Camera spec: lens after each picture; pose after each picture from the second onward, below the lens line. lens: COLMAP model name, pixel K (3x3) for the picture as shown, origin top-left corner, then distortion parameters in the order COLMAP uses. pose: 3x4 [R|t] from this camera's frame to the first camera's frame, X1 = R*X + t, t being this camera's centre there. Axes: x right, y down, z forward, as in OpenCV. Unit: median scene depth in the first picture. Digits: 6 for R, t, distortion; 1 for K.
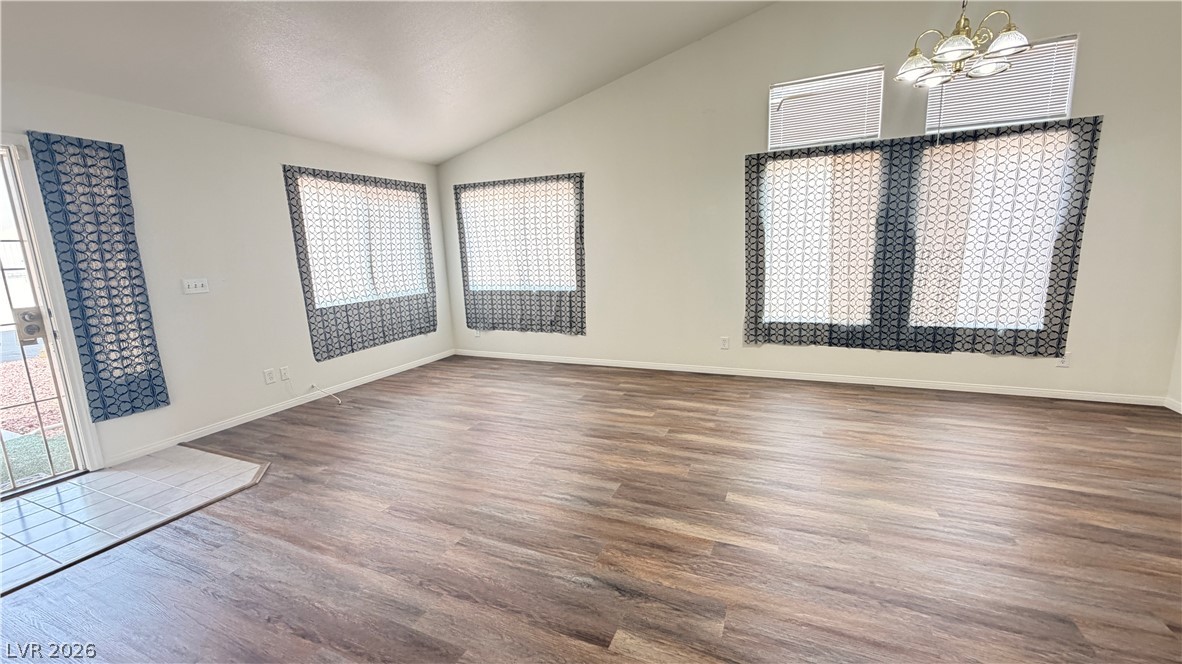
lens RADIAL K [[471.2, 0, 588.9], [0, 471.2, 332.5], [0, 0, 1]] dist [0.000165, -0.000083]
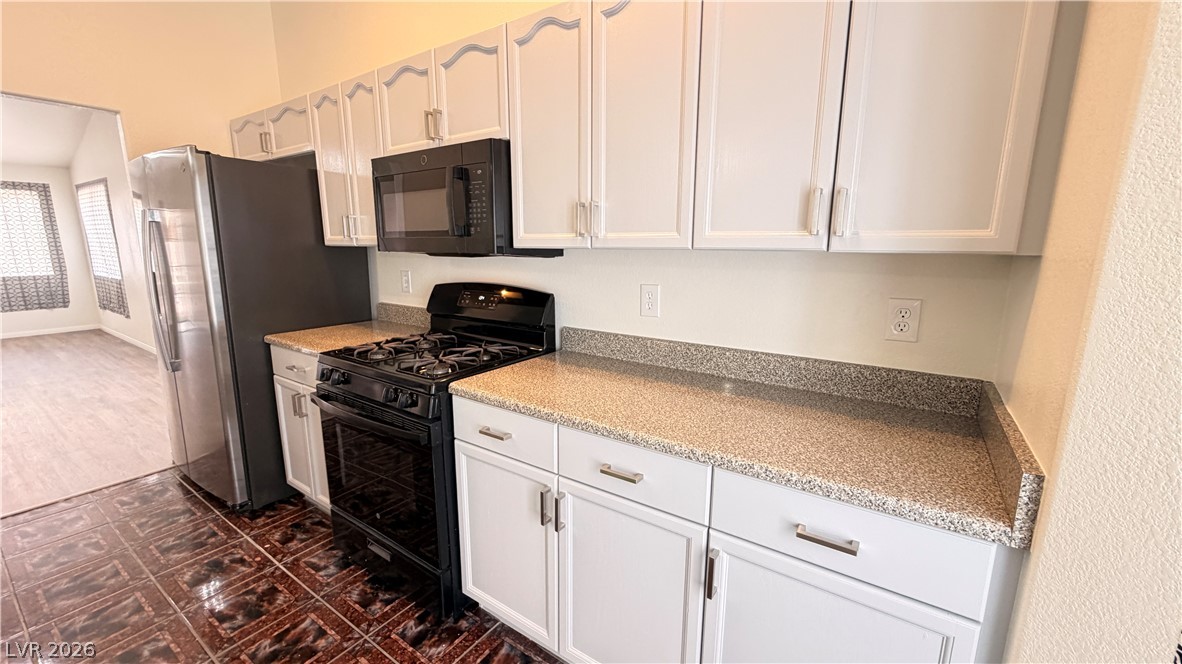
lens RADIAL K [[471.2, 0, 587.0], [0, 471.2, 331.9], [0, 0, 1]] dist [0.000165, -0.000083]
pose [[0.980668, 0.073925, -0.181179, 1.733129], [-0.070735, 0.997206, 0.024013, -0.091914], [0.182448, -0.010733, 0.983157, 0.099391]]
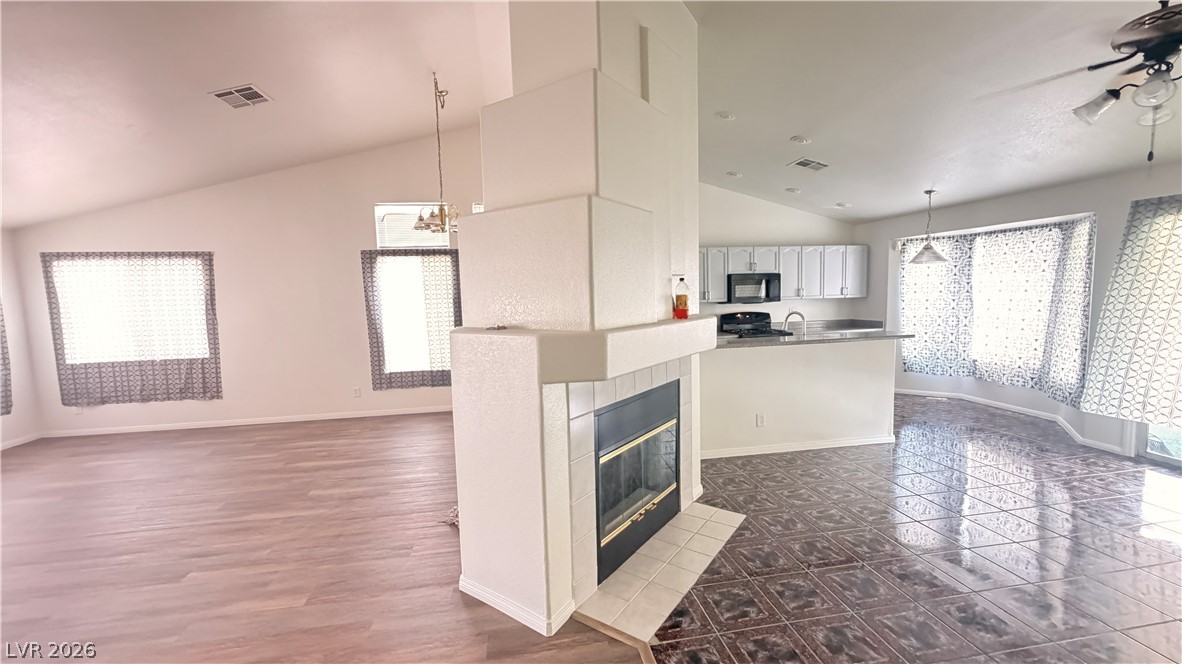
lens RADIAL K [[471.2, 0, 589.1], [0, 471.2, 332.5], [0, 0, 1]] dist [0.000165, -0.000083]
pose [[0.834499, -0.034092, 0.549953, 0.139702], [0.094445, 0.992163, -0.081806, 0.030281], [-0.542854, 0.120207, 0.831179, -0.479527]]
